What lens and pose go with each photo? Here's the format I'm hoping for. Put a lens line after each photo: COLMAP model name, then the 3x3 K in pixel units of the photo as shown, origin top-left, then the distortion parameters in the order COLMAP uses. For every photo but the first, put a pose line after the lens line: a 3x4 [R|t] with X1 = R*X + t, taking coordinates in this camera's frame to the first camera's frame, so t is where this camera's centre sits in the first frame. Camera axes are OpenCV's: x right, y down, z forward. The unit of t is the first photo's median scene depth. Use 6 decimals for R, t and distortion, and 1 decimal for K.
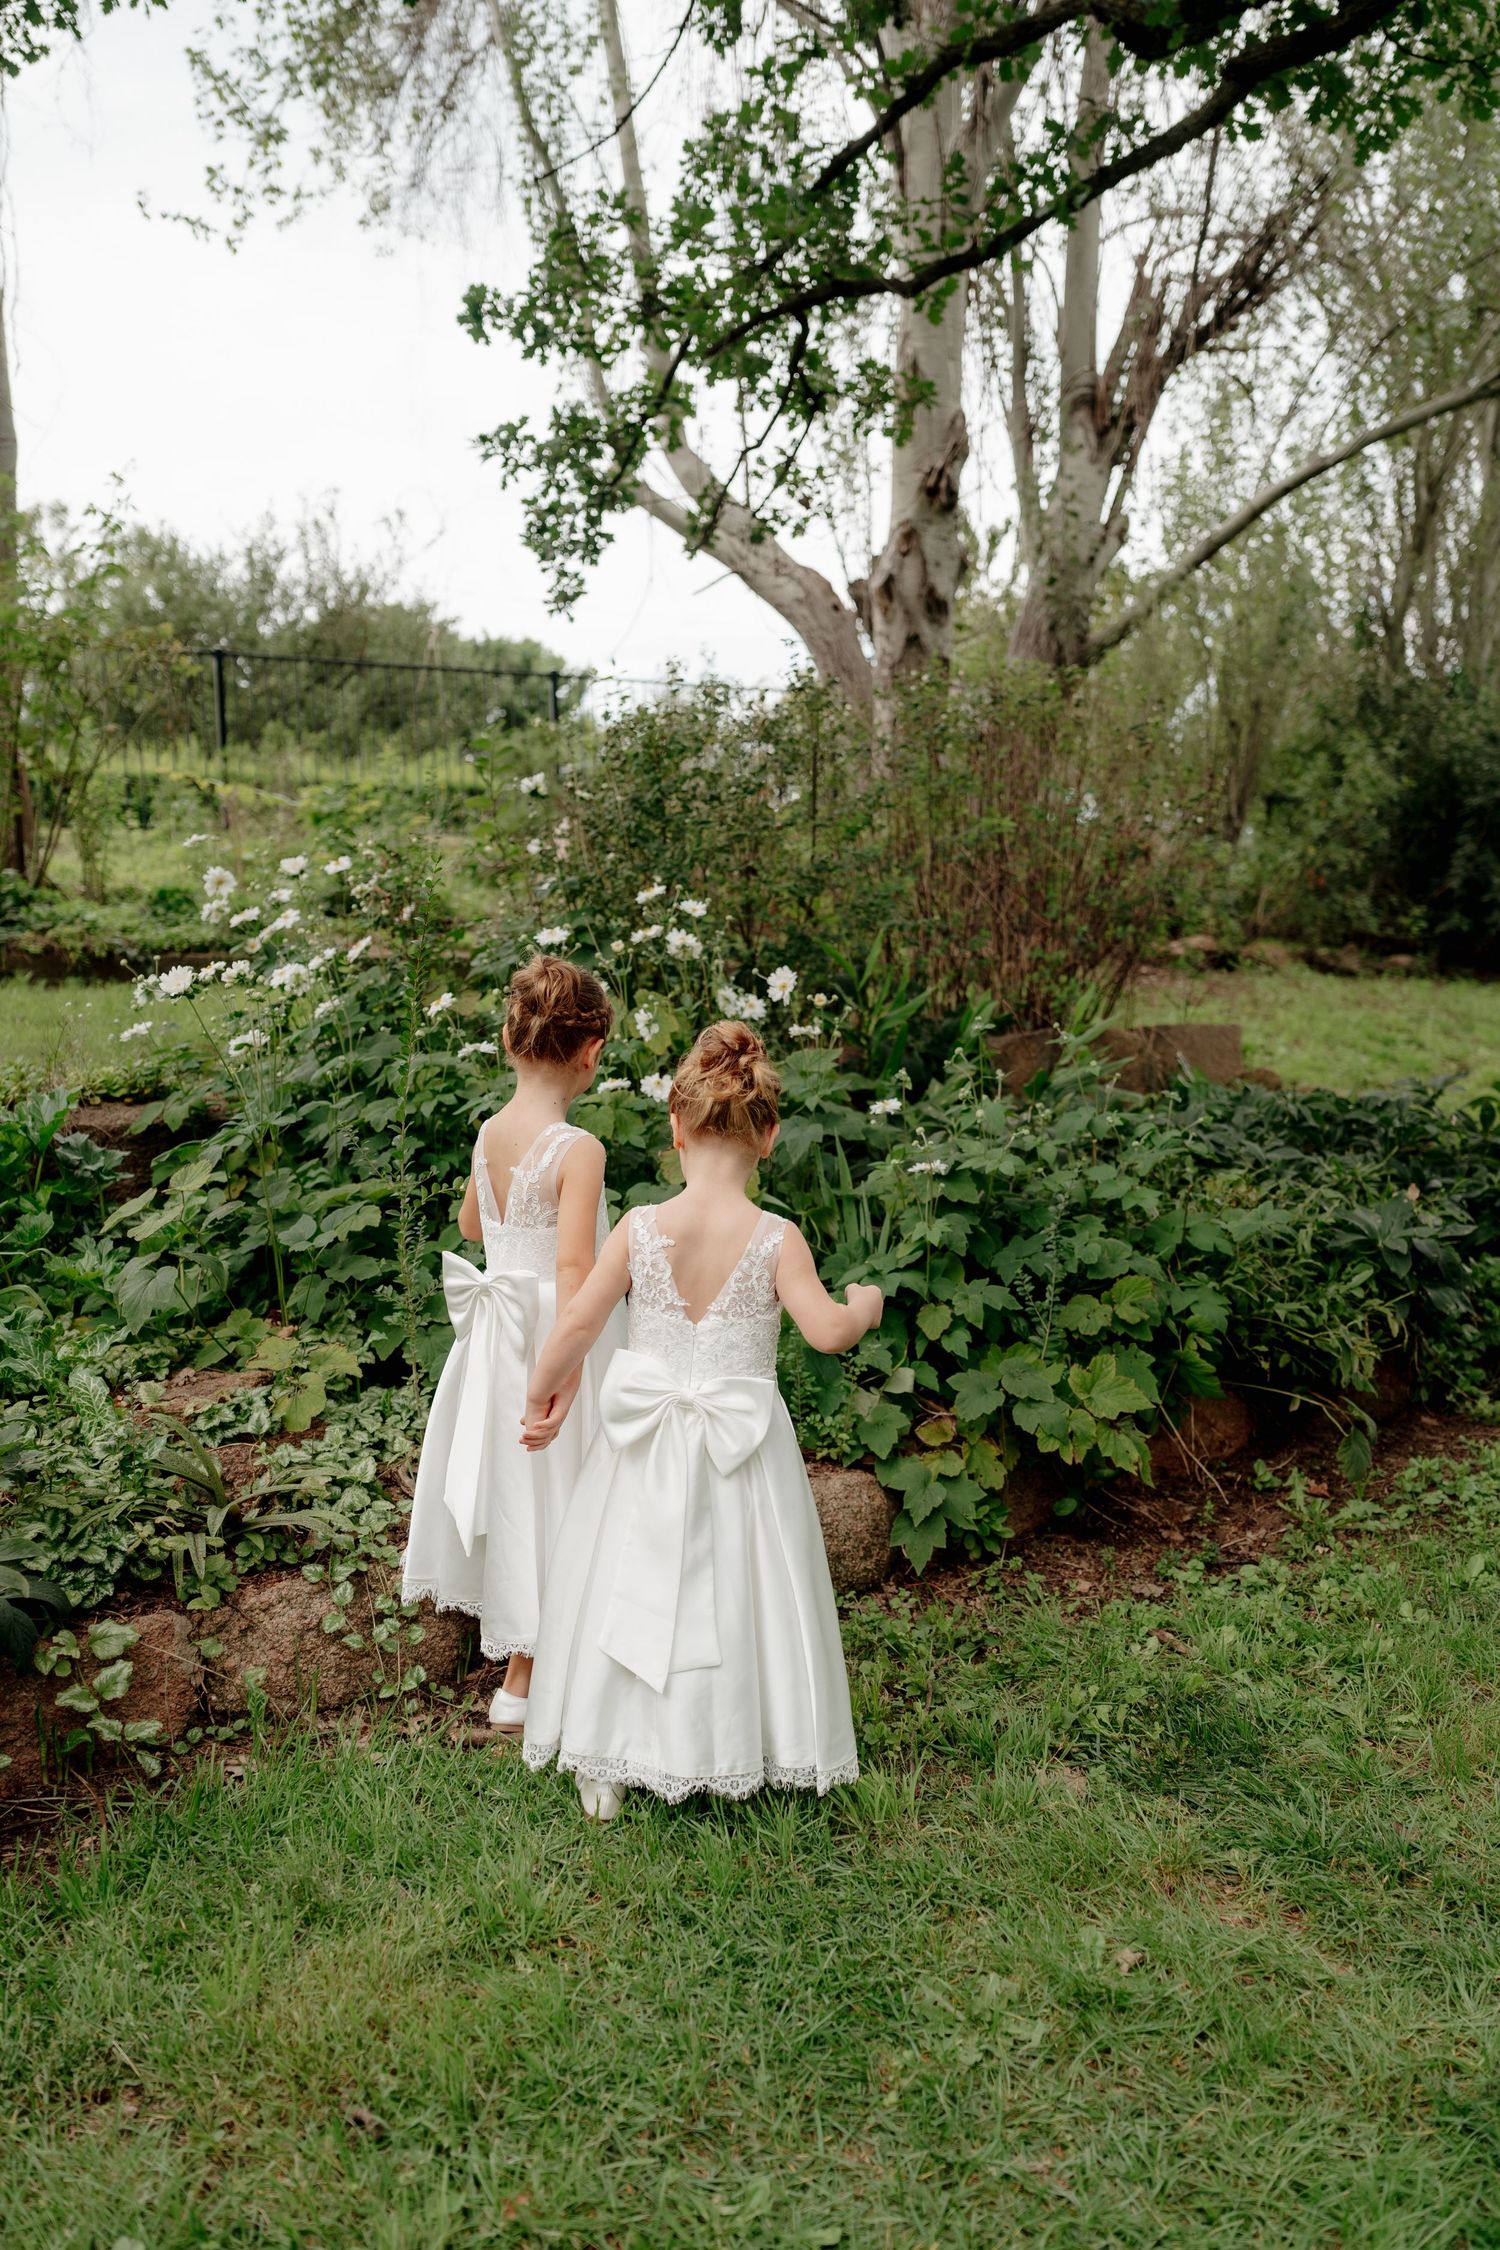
lens RADIAL K [[1784.6, 0, 741.3], [0, 1784.6, 1158.7], [0, 0, 1]] dist [-0.003711, -0.001392]
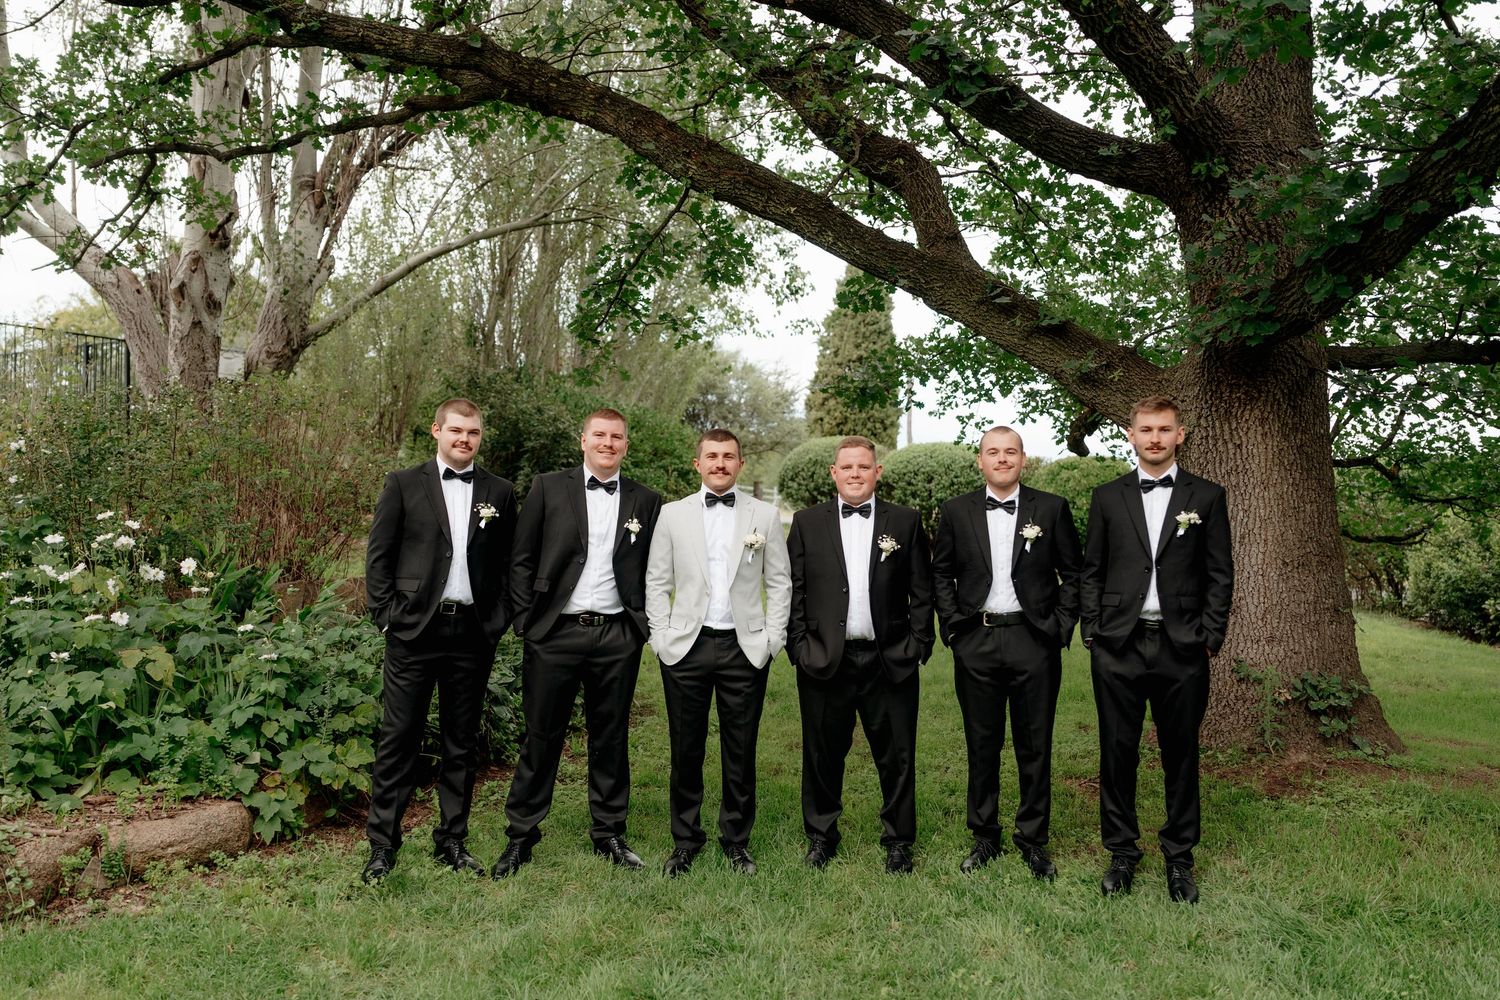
lens RADIAL K [[1189.7, 0, 750.0], [0, 1189.7, 500.0], [0, 0, 1]] dist [-0.003711, -0.001392]
pose [[0.843739, 0.047333, 0.534663, -0.167637], [0.018037, 0.993041, -0.116377, -0.005003], [-0.536451, 0.107836, 0.837014, -0.490984]]
